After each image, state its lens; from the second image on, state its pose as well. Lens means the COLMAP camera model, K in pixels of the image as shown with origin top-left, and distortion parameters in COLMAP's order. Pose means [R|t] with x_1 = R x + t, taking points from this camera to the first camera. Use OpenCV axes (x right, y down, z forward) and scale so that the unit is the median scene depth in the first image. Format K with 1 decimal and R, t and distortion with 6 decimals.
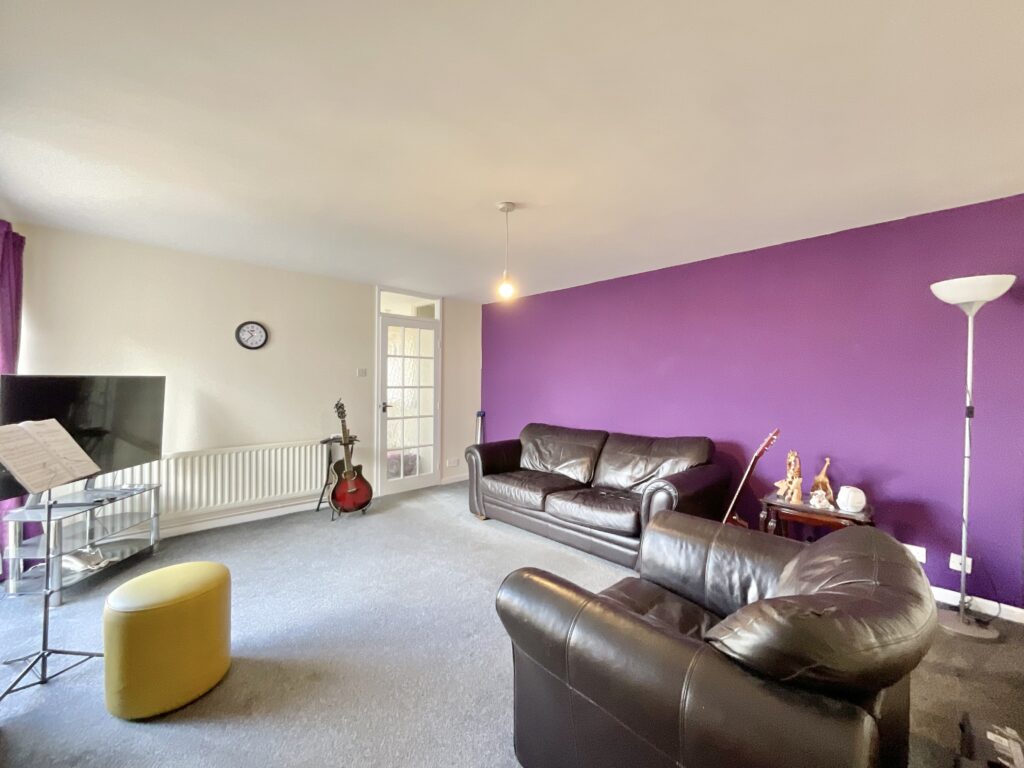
lens RADIAL K [[417.0, 0, 510.9], [0, 417.0, 384.6], [0, 0, 1]] dist [-0.002462, 0.005331]
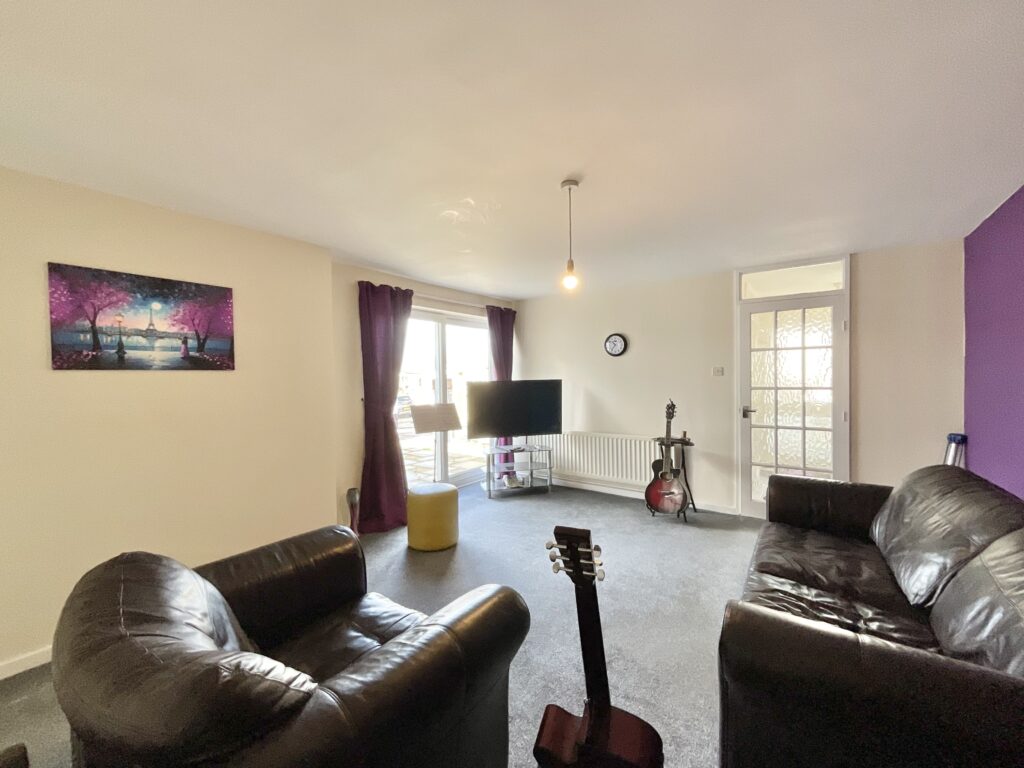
lens RADIAL K [[417.0, 0, 510.9], [0, 417.0, 384.6], [0, 0, 1]] dist [-0.002462, 0.005331]
pose [[0.175446, 0.007243, -0.984462, 0.535229], [0.006267, 0.999944, 0.008473, -0.013066], [0.984469, -0.007656, 0.175391, 0.472026]]
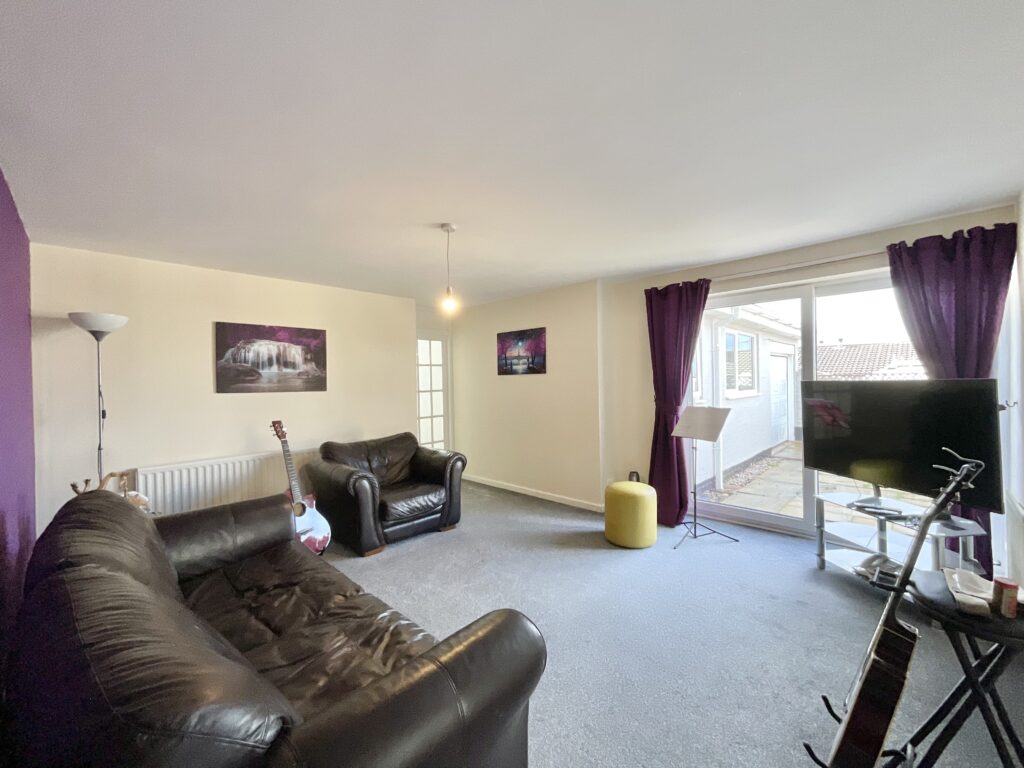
lens RADIAL K [[417.0, 0, 510.9], [0, 417.0, 384.6], [0, 0, 1]] dist [-0.002462, 0.005331]
pose [[-0.999572, 0.006686, -0.028486, -0.088904], [0.006203, 0.999836, 0.016997, -0.022673], [0.028595, 0.016813, -0.999450, 1.358560]]
